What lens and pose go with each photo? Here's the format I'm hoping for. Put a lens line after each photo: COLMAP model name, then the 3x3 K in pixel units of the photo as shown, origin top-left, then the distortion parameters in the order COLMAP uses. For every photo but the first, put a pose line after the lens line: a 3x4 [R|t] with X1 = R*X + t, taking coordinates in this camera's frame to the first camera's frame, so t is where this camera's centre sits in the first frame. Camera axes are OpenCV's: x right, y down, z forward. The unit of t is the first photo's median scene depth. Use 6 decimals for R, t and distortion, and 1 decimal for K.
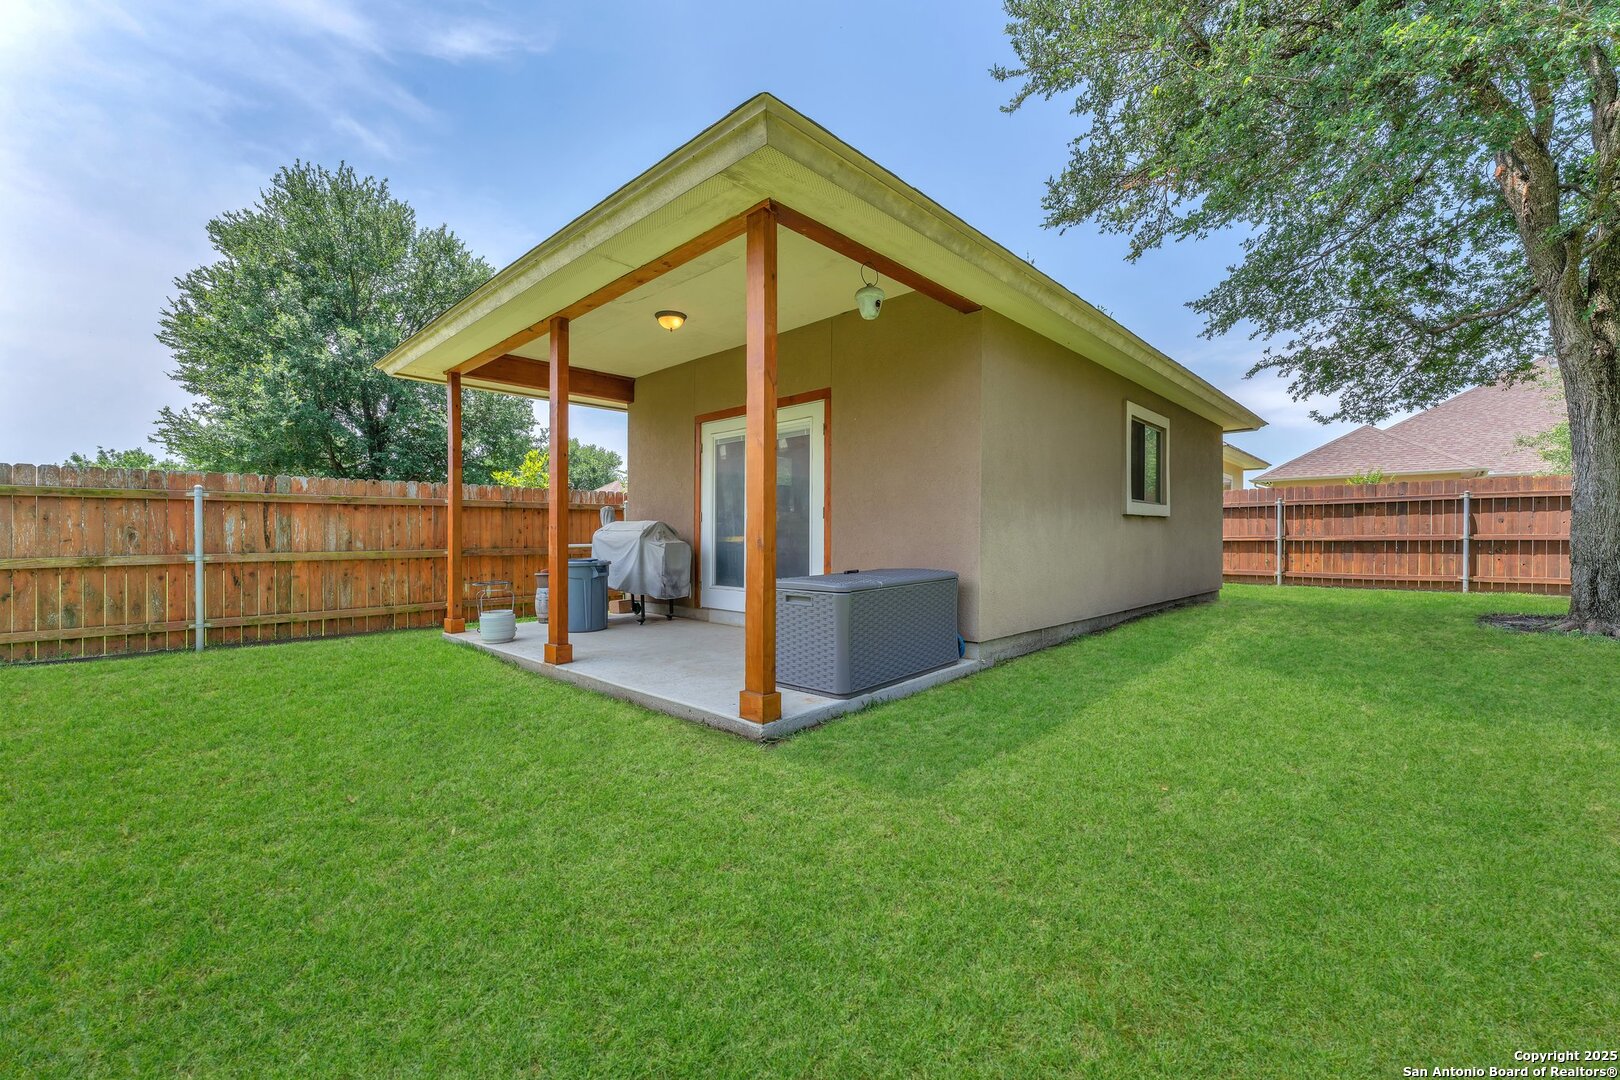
lens RADIAL K [[648.7, 0, 807.5], [0, 648.7, 544.4], [0, 0, 1]] dist [0.000234, 0.000168]
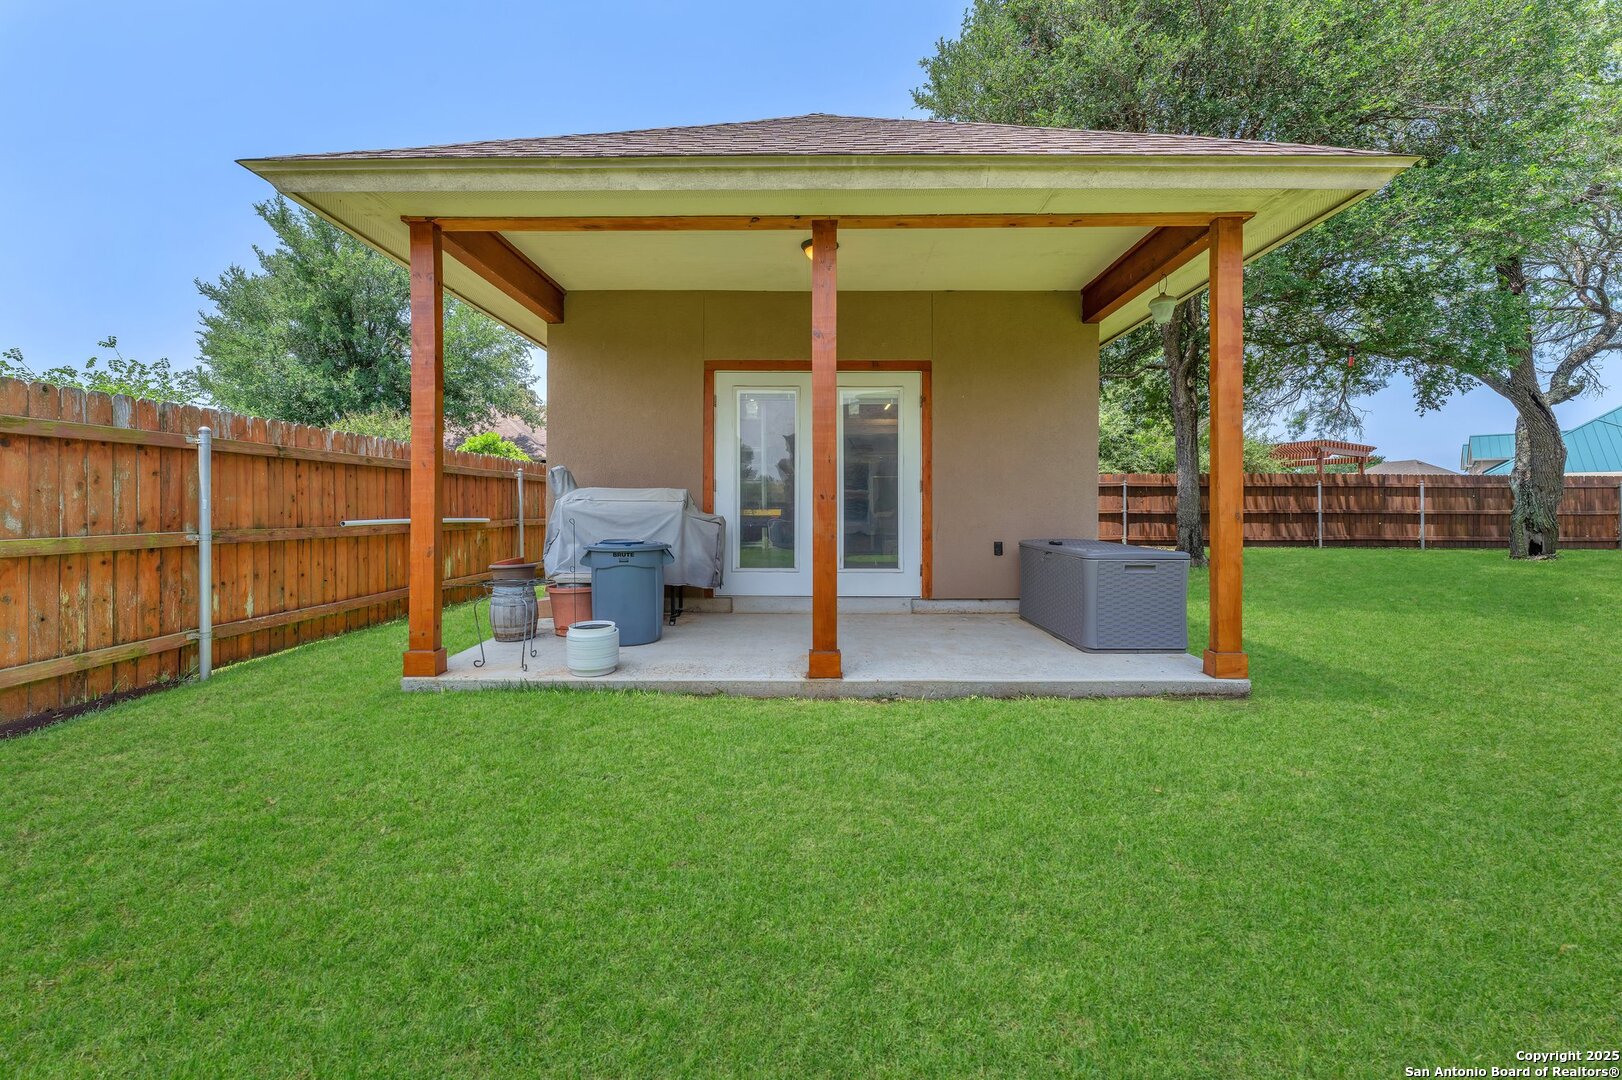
lens RADIAL K [[646.4, 0, 838.6], [0, 646.4, 543.7], [0, 0, 1]] dist [-0.002435, -0.000339]
pose [[0.723807, -0.031761, 0.689271, -0.608122], [0.003792, 0.999108, 0.042056, -0.002963], [-0.689992, -0.027827, 0.723282, 0.296317]]
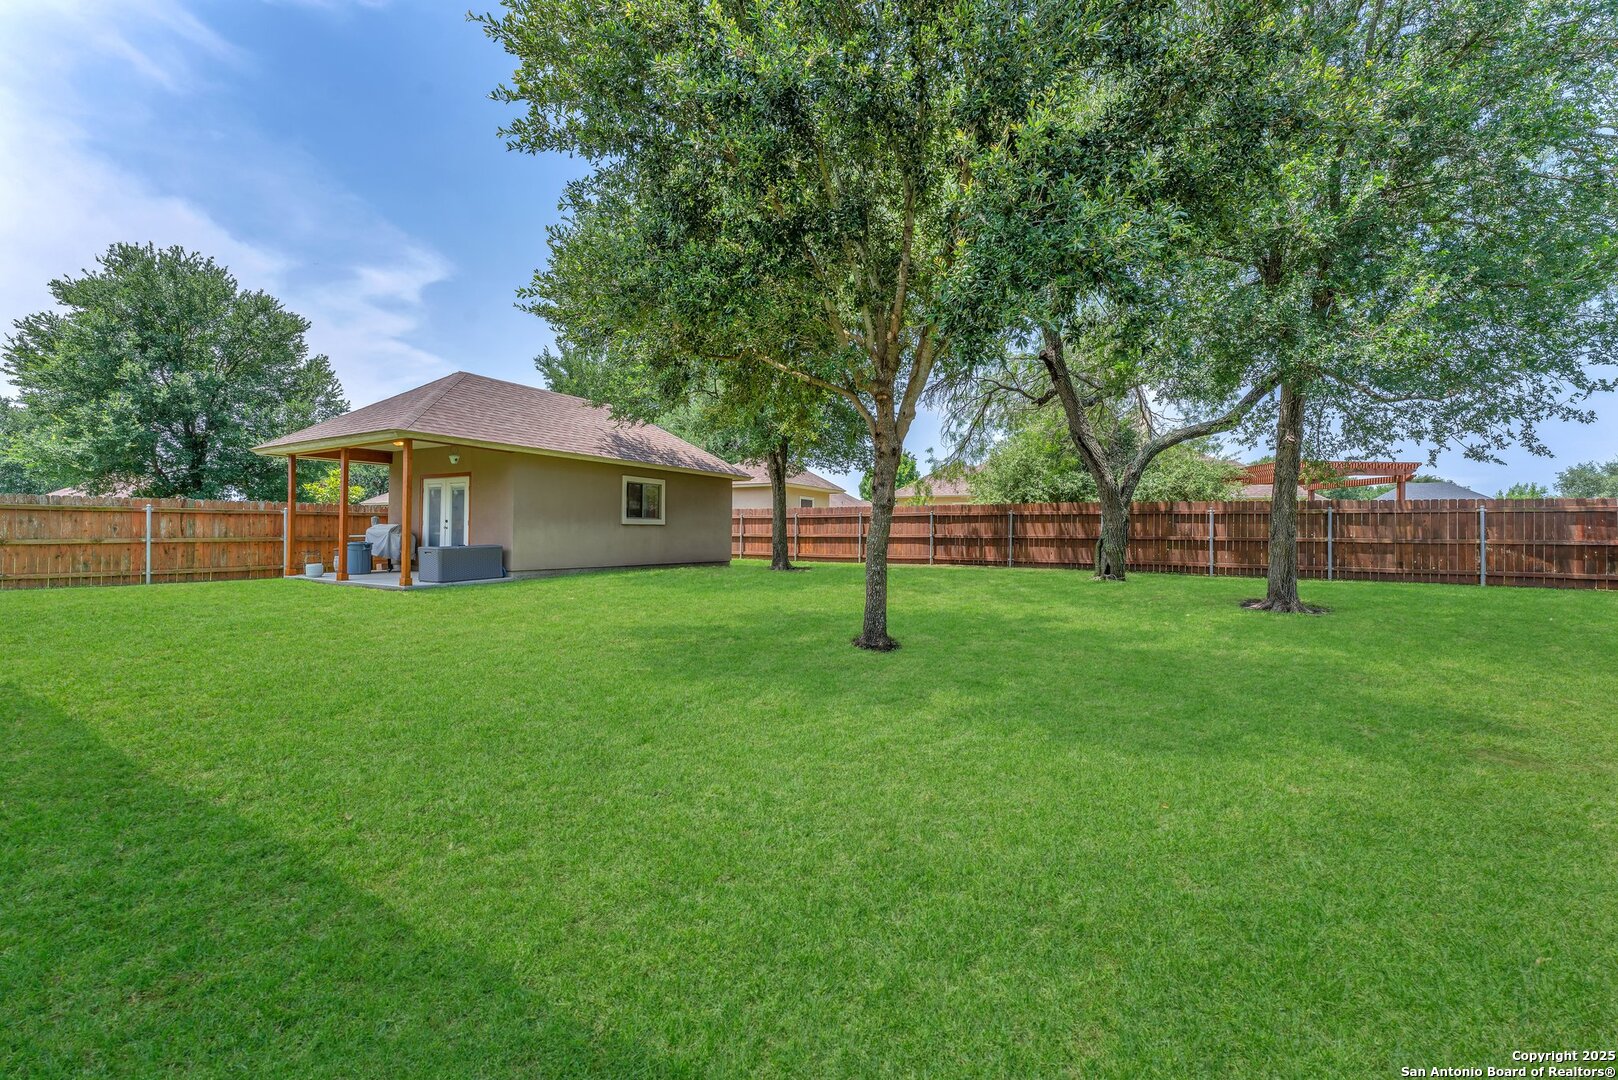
lens RADIAL K [[653.2, 0, 809.0], [0, 653.2, 540.0], [0, 0, 1]] dist [-0.000415, -0.000312]
pose [[0.975698, 0.007632, 0.218985, 0.589570], [-0.007893, 0.999969, 0.000314, 0.003530], [-0.218976, -0.002035, 0.975728, -1.334882]]
